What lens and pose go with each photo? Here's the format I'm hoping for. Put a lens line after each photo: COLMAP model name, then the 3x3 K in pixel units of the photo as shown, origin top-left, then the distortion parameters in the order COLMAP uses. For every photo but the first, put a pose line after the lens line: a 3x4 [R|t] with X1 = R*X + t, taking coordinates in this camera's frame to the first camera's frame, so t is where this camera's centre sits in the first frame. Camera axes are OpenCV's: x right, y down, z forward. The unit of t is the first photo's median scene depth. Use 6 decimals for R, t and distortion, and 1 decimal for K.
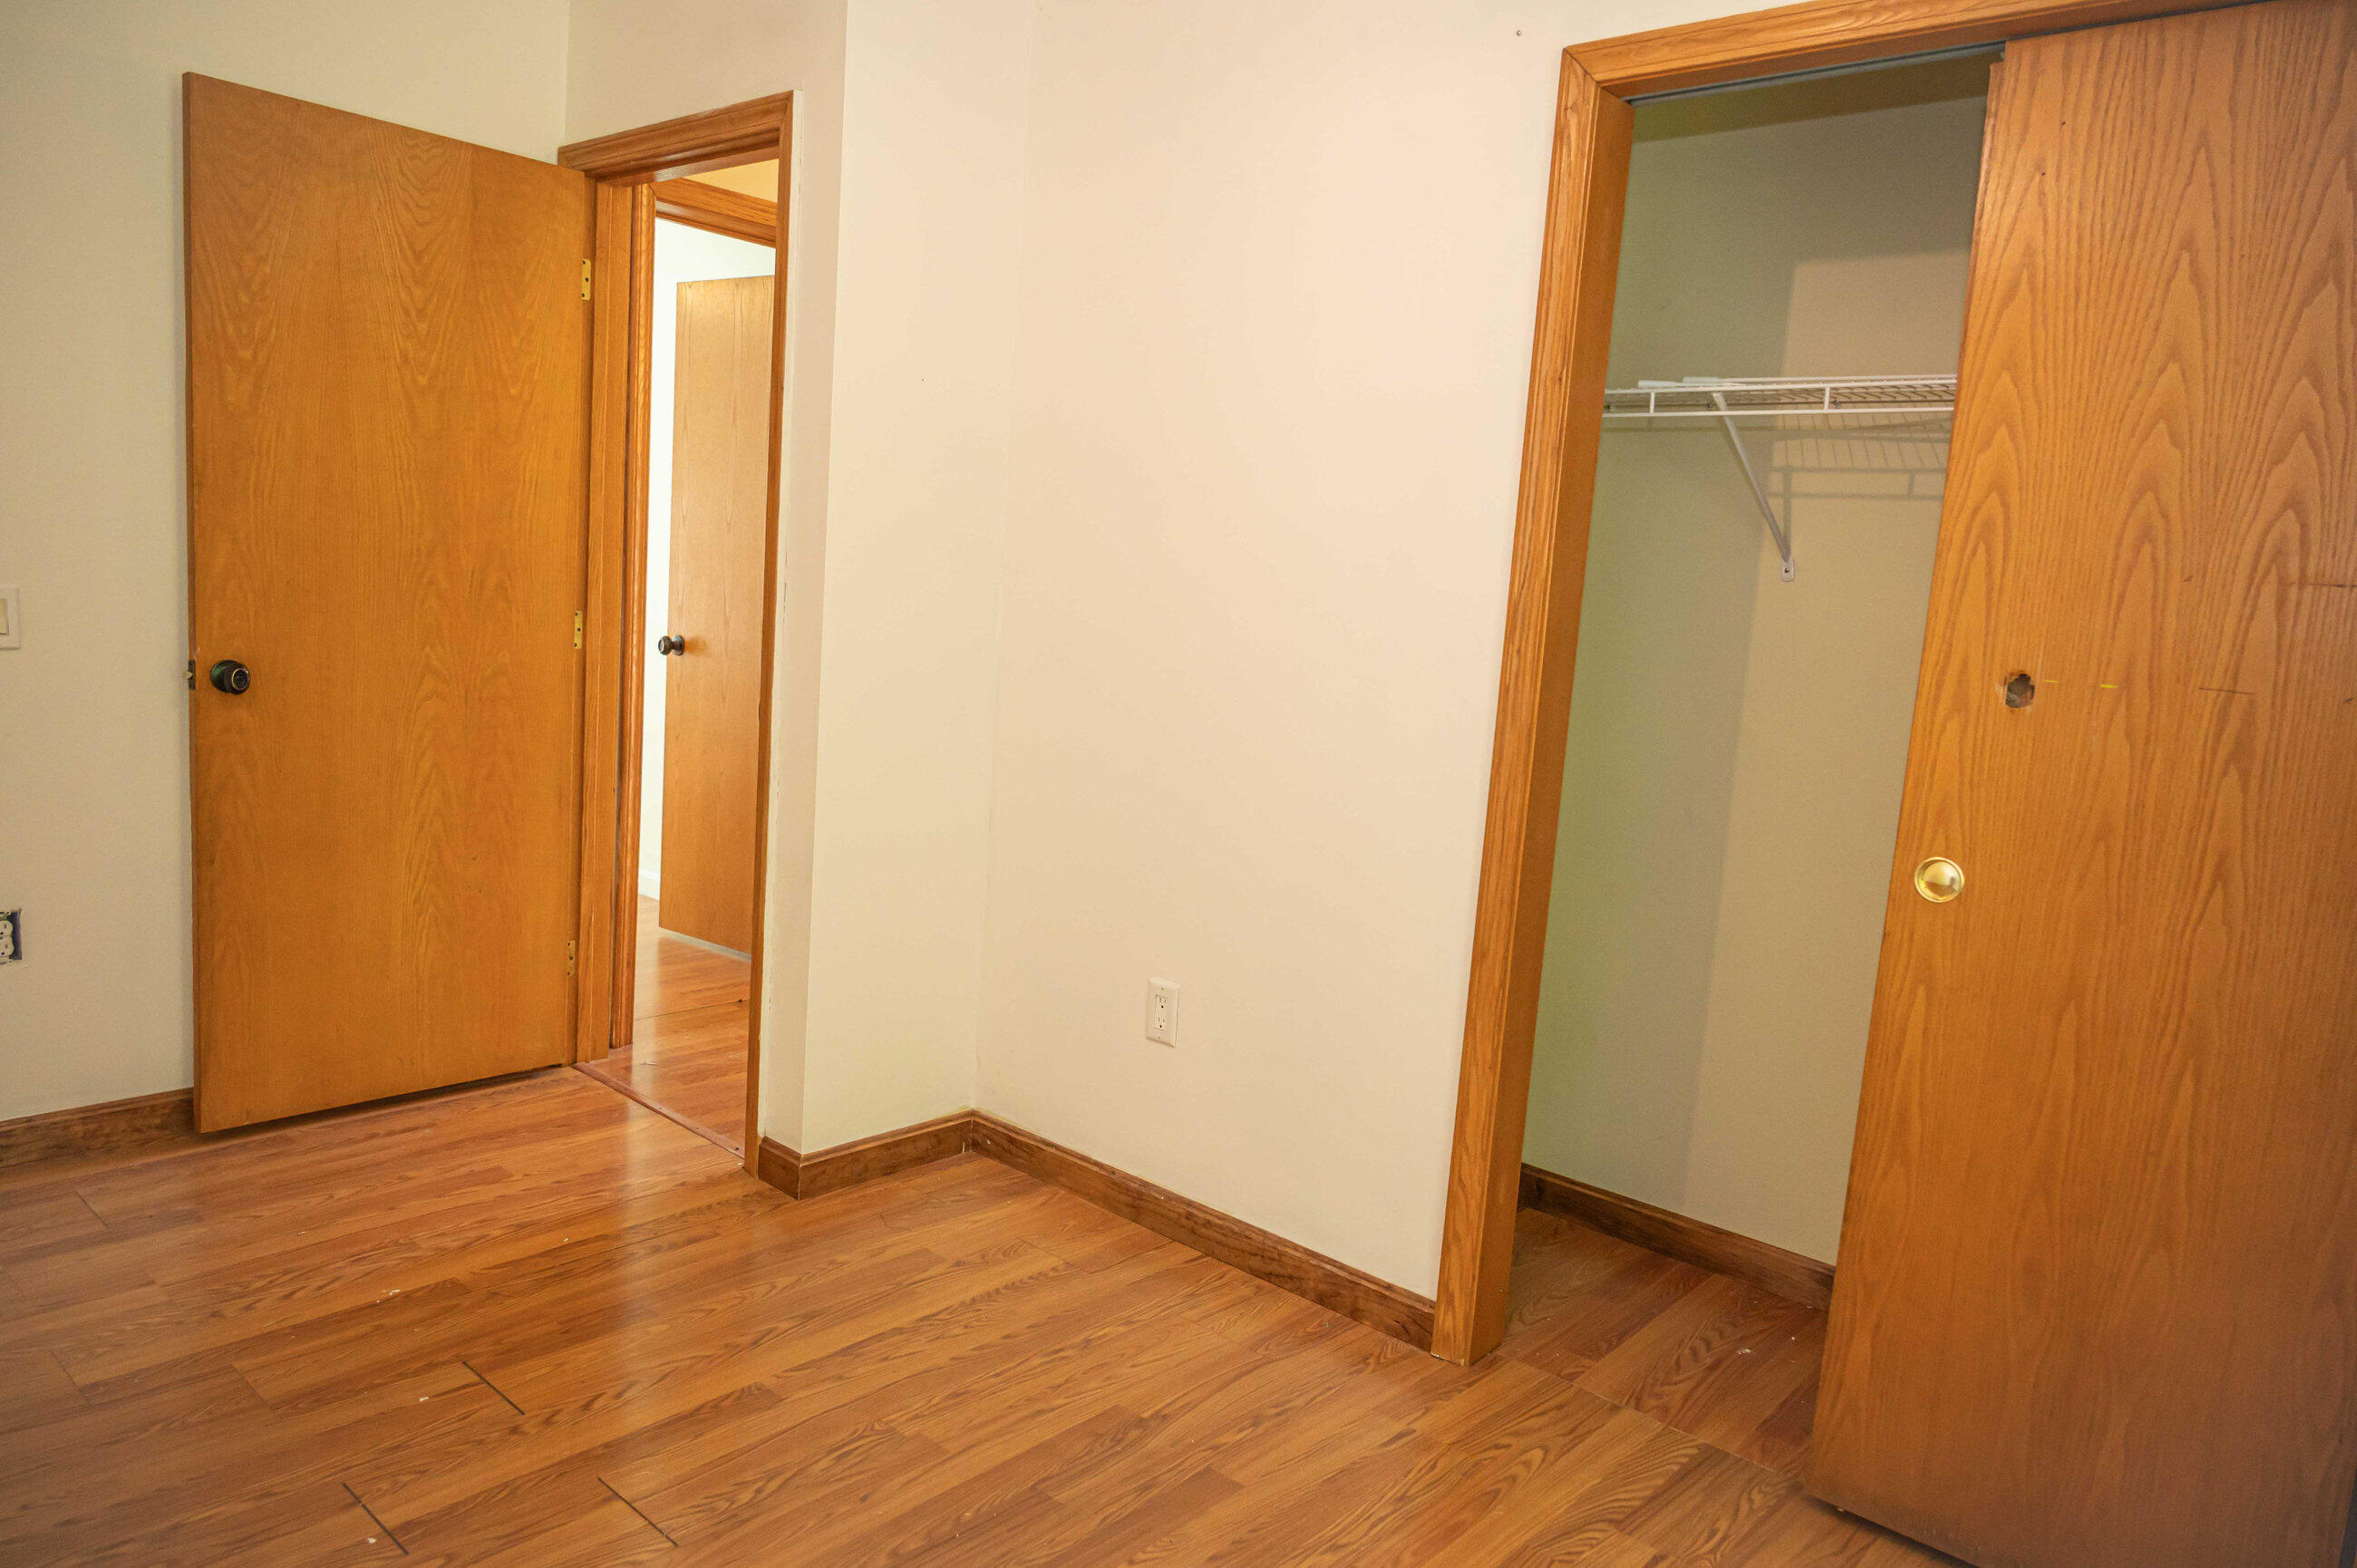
lens RADIAL K [[1558.7, 0, 1195.3], [0, 1558.7, 780.0], [0, 0, 1]] dist [0.001653, -0.004360]
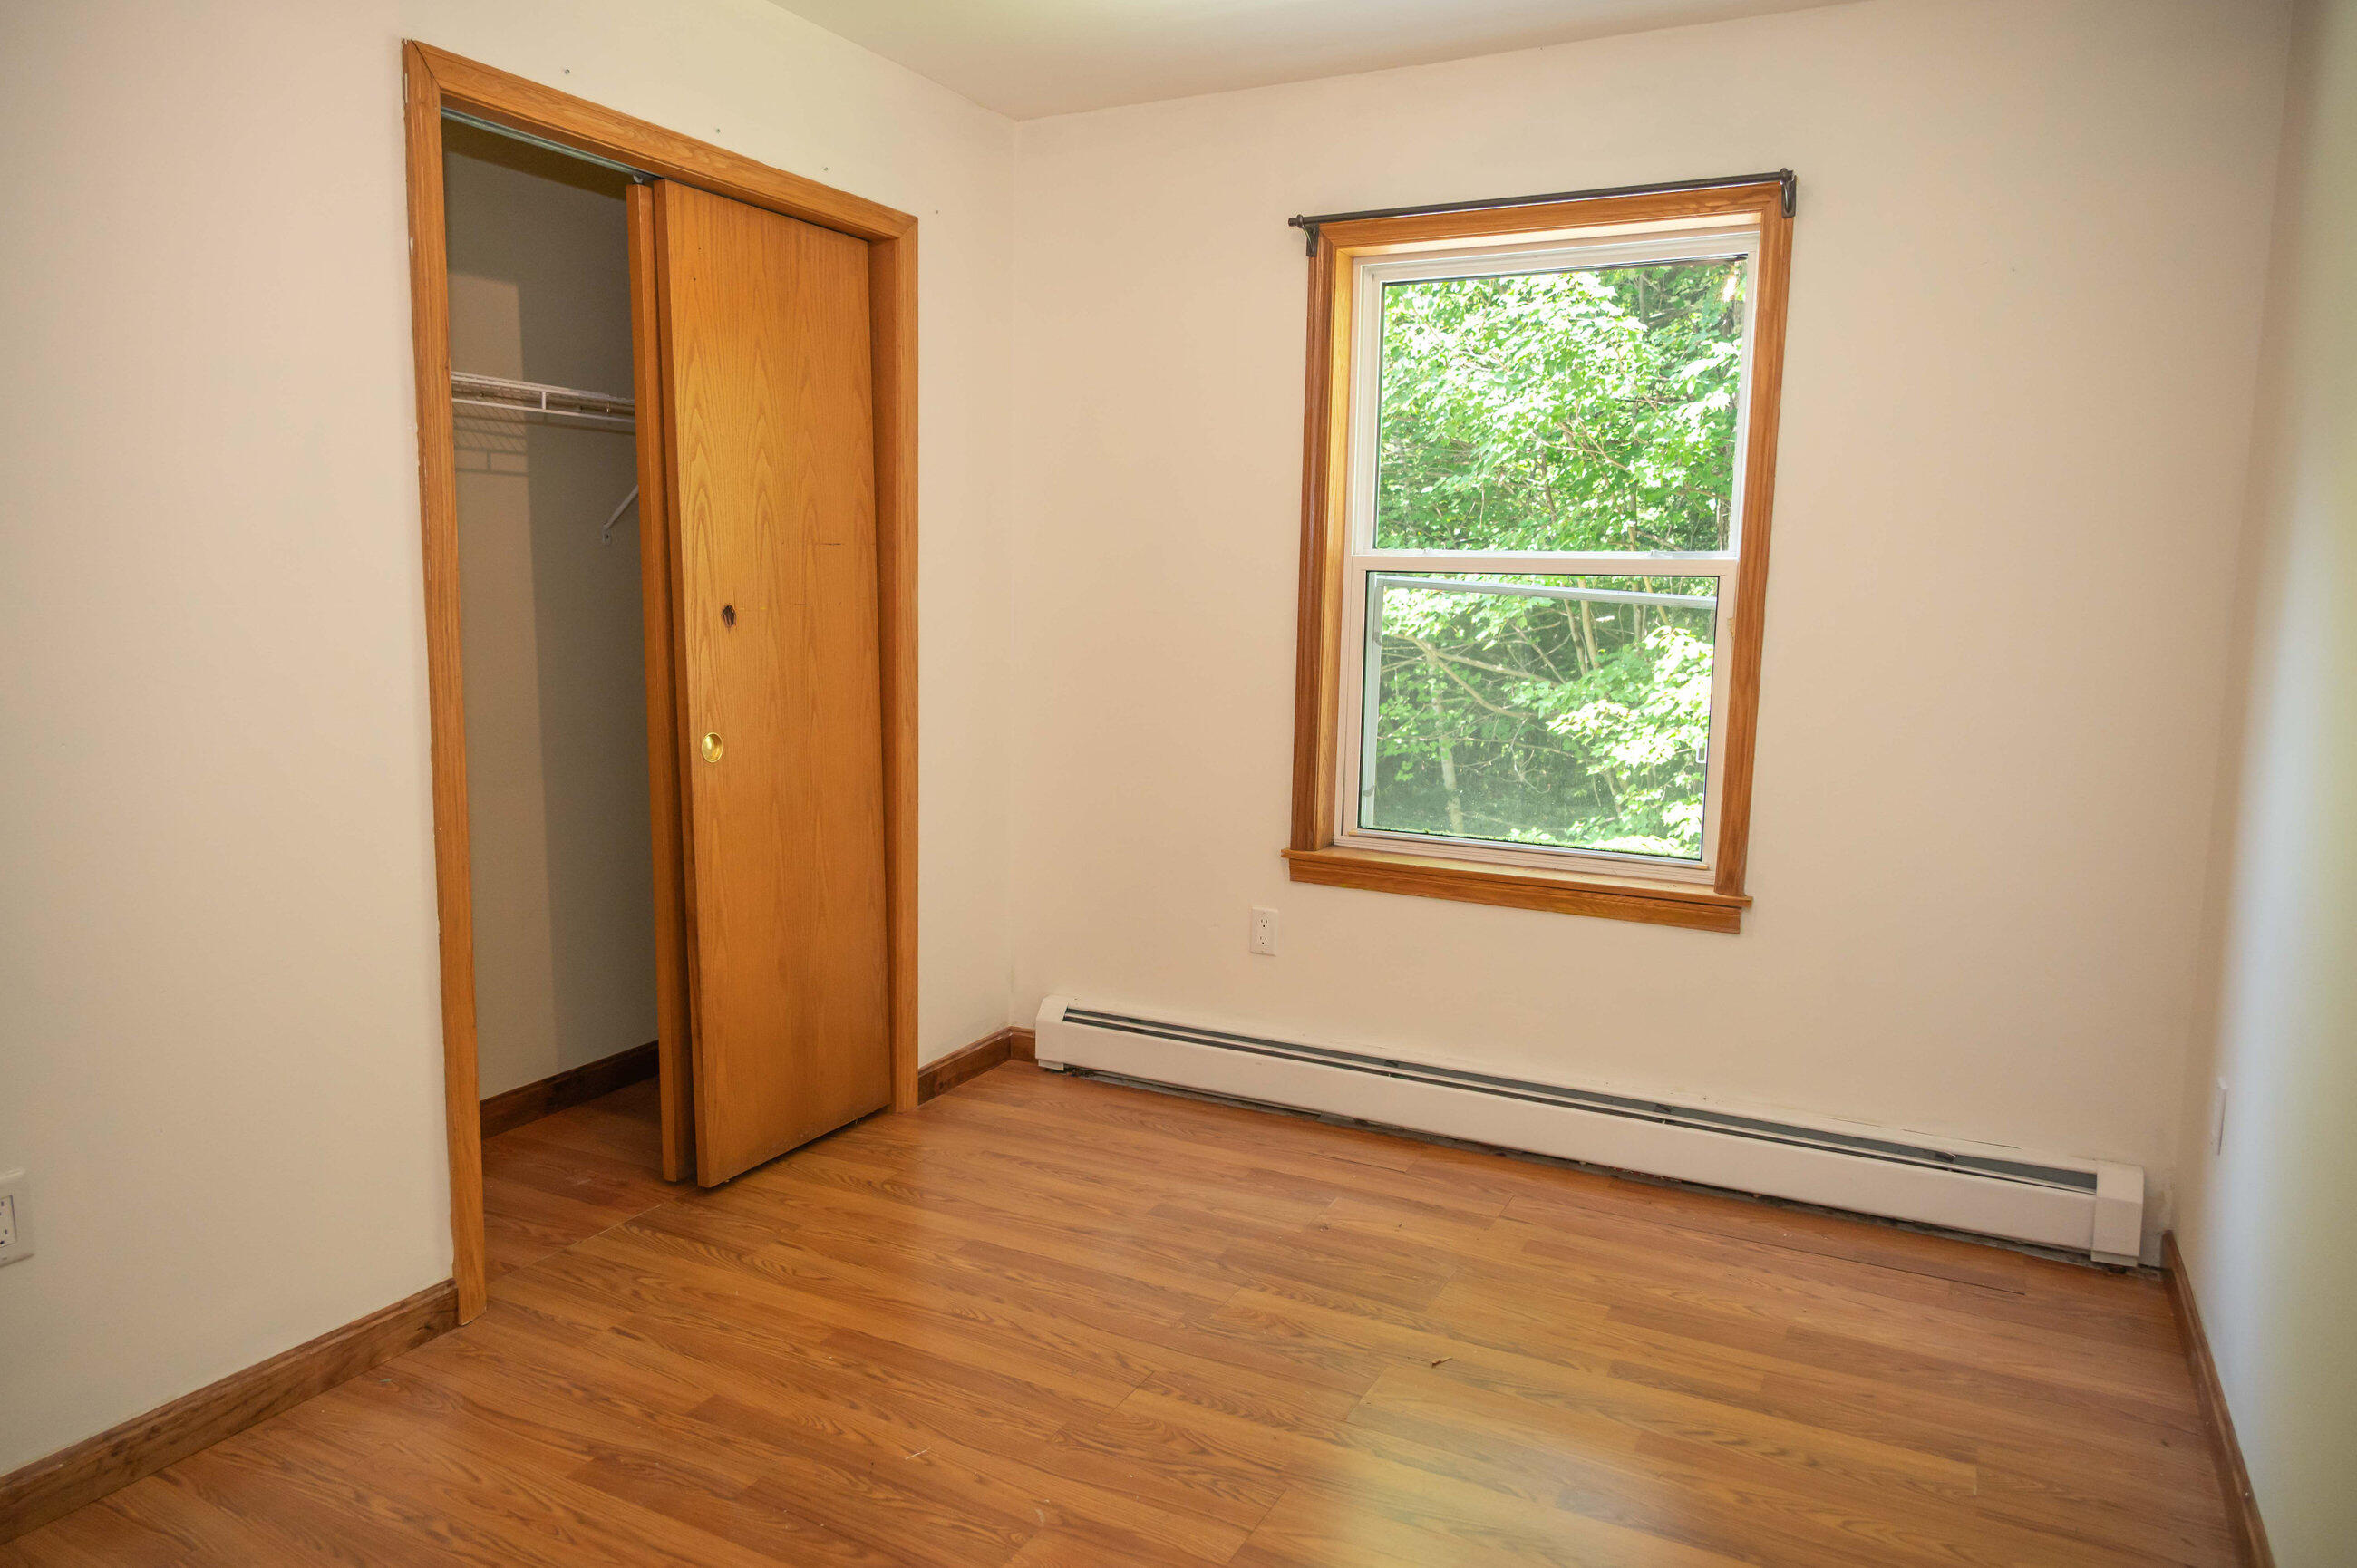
lens RADIAL K [[1558.7, 0, 1189.8], [0, 1558.7, 790.6], [0, 0, 1]] dist [0.001653, -0.004360]
pose [[-0.259617, -0.199982, 0.944779, -0.950587], [0.083363, 0.970031, 0.228234, -0.177484], [-0.962107, 0.138013, -0.235165, 0.814612]]
